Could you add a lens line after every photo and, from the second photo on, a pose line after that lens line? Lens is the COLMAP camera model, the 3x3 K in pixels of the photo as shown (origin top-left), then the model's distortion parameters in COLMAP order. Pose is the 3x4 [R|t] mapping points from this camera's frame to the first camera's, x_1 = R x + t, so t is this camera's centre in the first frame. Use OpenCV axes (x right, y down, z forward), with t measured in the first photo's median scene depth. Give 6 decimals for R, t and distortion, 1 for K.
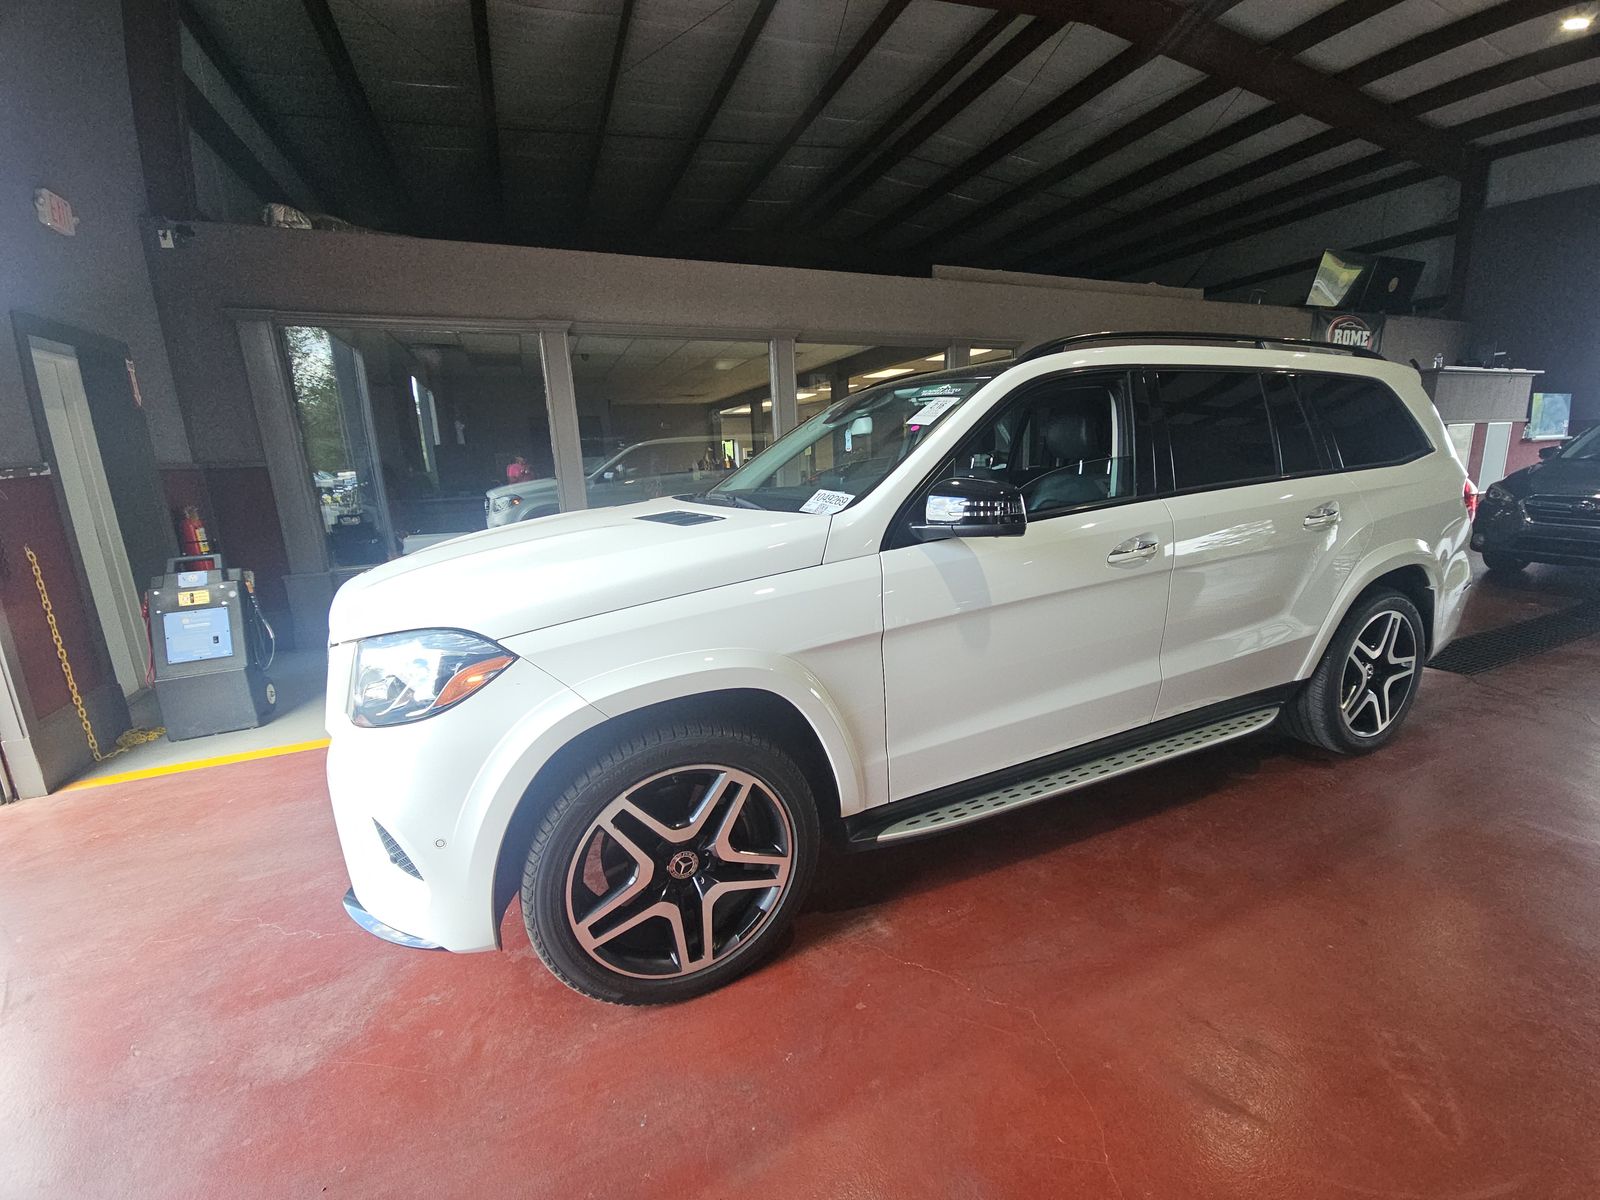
lens RADIAL K [[636.2, 0, 800.0], [0, 636.2, 600.0], [0, 0, 1]] dist [0.001517, 0.000179]
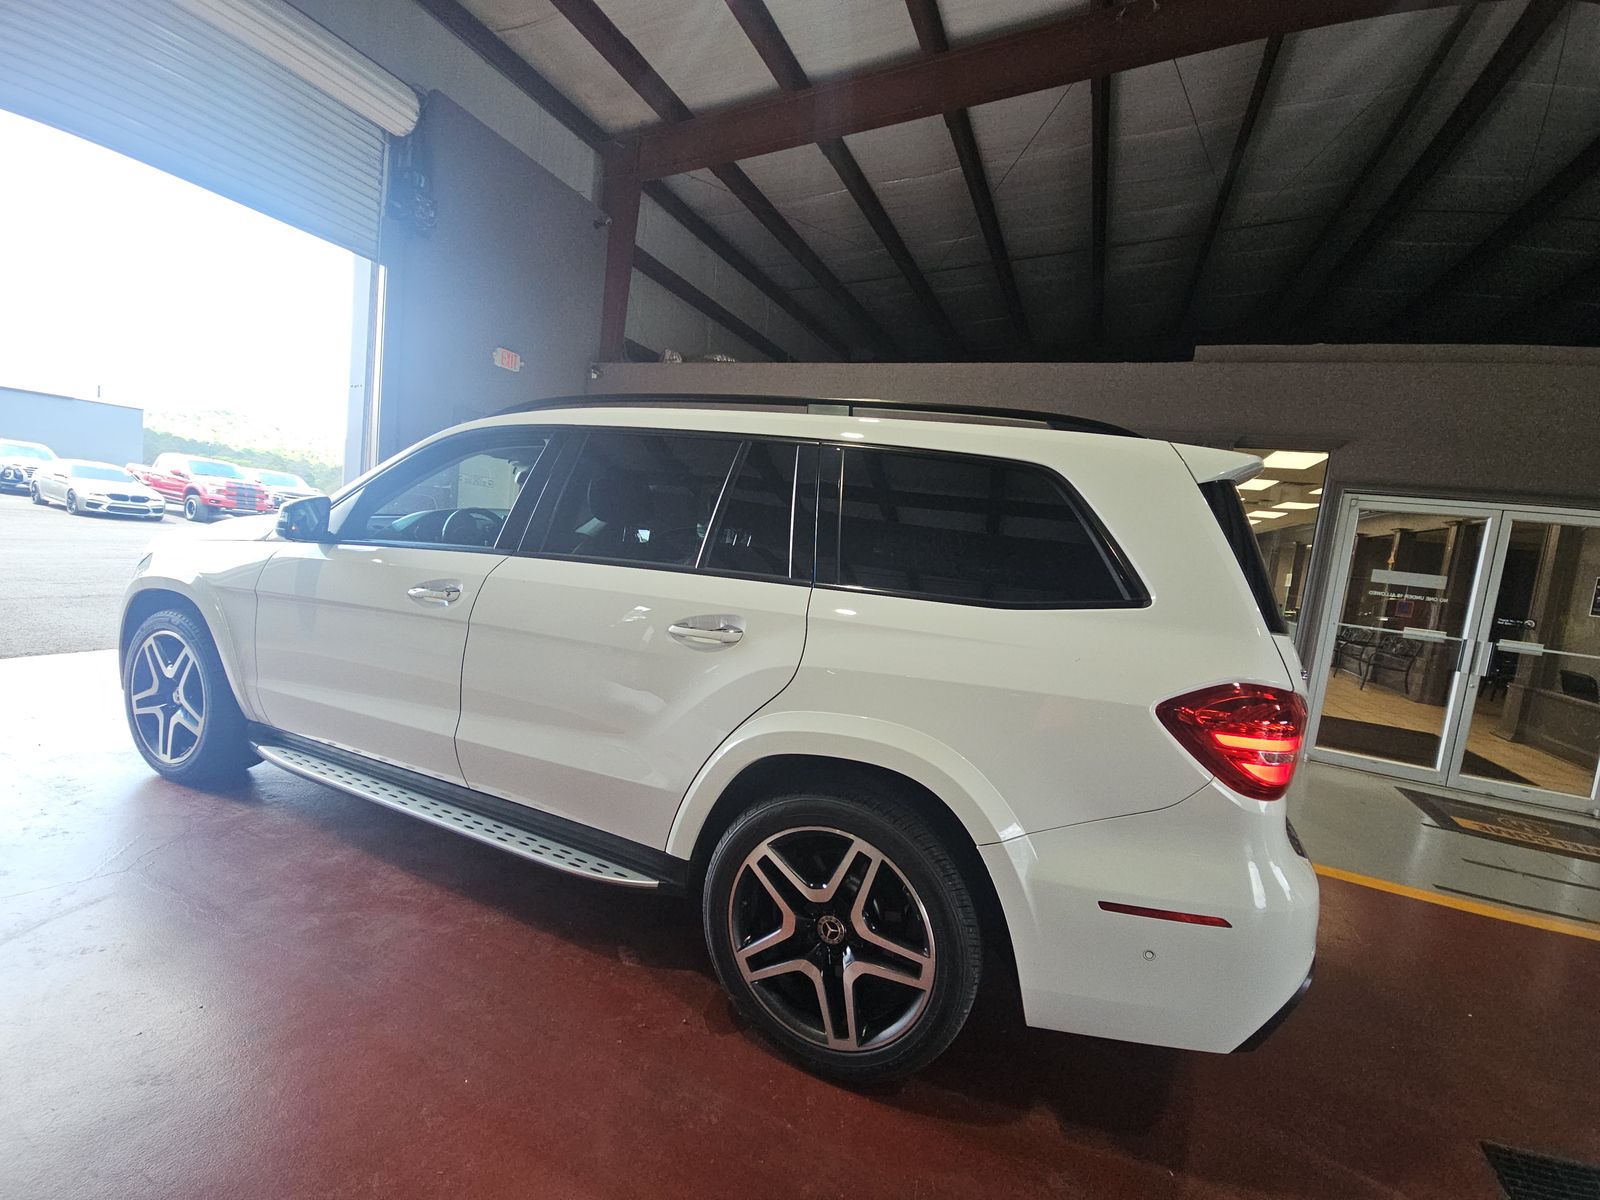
lens RADIAL K [[639.0, 0, 840.5], [0, 639.0, 596.2], [0, 0, 1]] dist [-0.002120, -0.000247]
pose [[0.694522, 0.180816, -0.696379, 0.682901], [-0.288911, 0.956529, -0.039776, -0.088525], [0.658915, 0.228817, 0.716571, 0.275058]]
